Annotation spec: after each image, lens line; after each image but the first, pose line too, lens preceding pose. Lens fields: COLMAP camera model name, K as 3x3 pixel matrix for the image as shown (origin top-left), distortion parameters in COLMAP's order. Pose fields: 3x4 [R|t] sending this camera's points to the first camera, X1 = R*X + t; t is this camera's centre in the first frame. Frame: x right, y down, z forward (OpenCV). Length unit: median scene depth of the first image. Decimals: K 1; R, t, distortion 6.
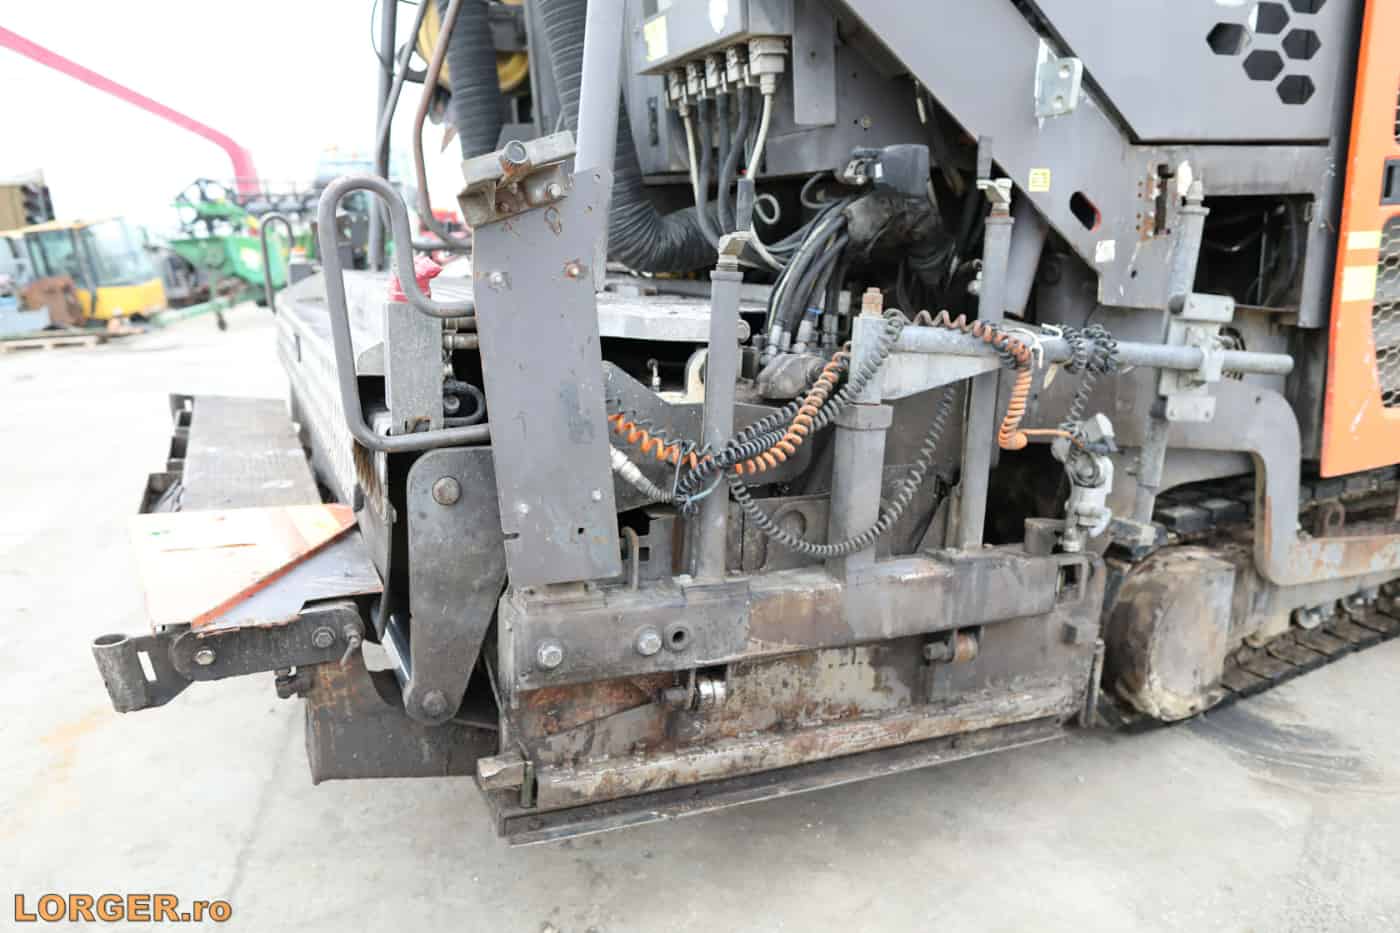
lens RADIAL K [[962.9, 0, 700.2], [0, 962.9, 466.1], [0, 0, 1]] dist [-0.011169, 0.006993]
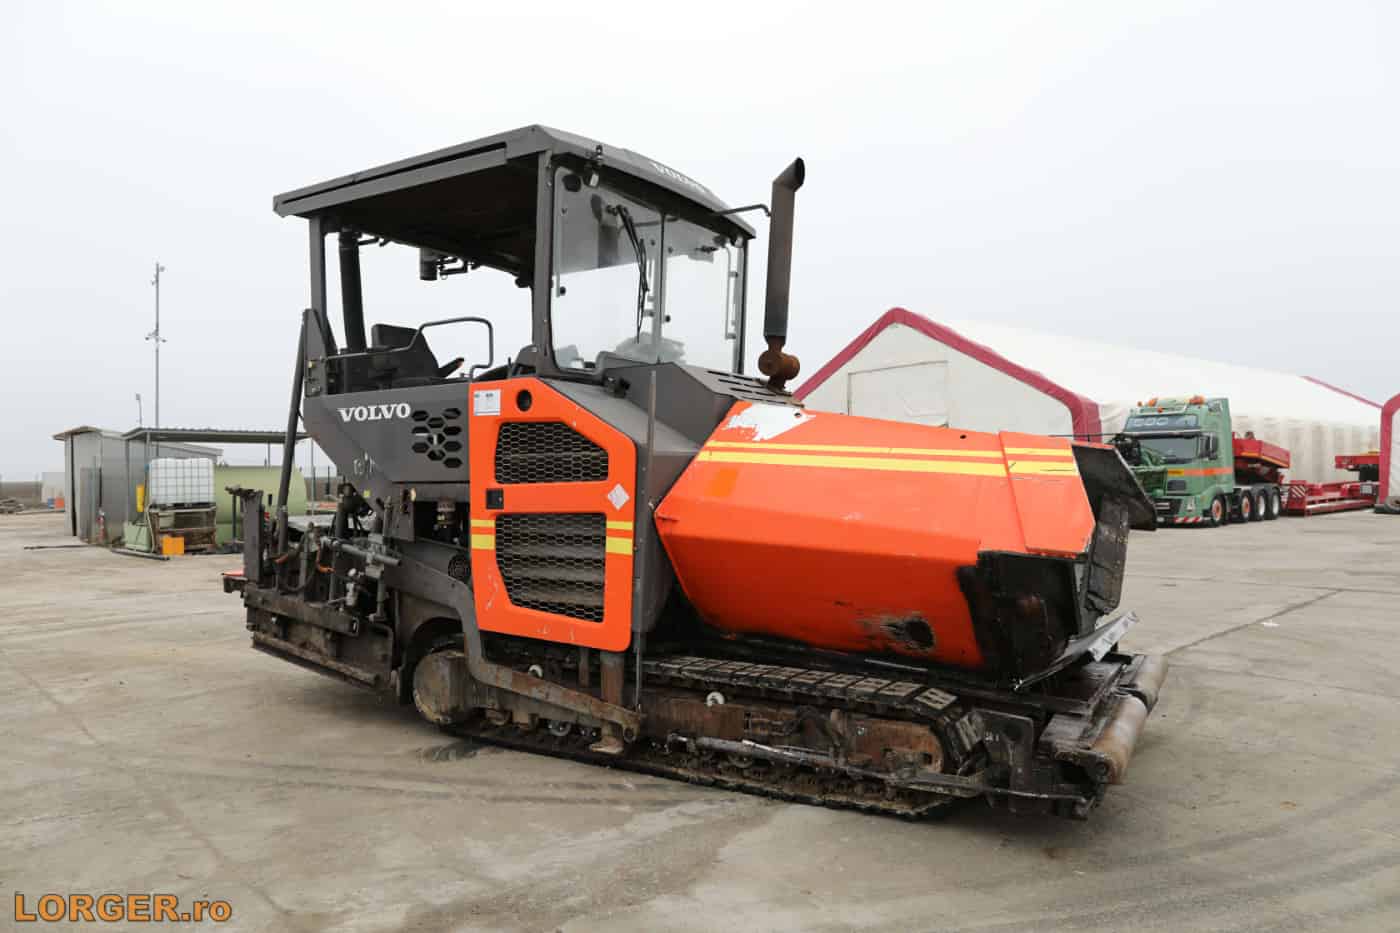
lens RADIAL K [[962.9, 0, 701.0], [0, 962.9, 468.2], [0, 0, 1]] dist [-0.011169, 0.006993]
pose [[0.507615, 0.030818, -0.861033, 2.973100], [-0.227300, 0.968746, -0.099330, -0.256863], [0.831061, 0.246134, 0.498754, 0.254135]]
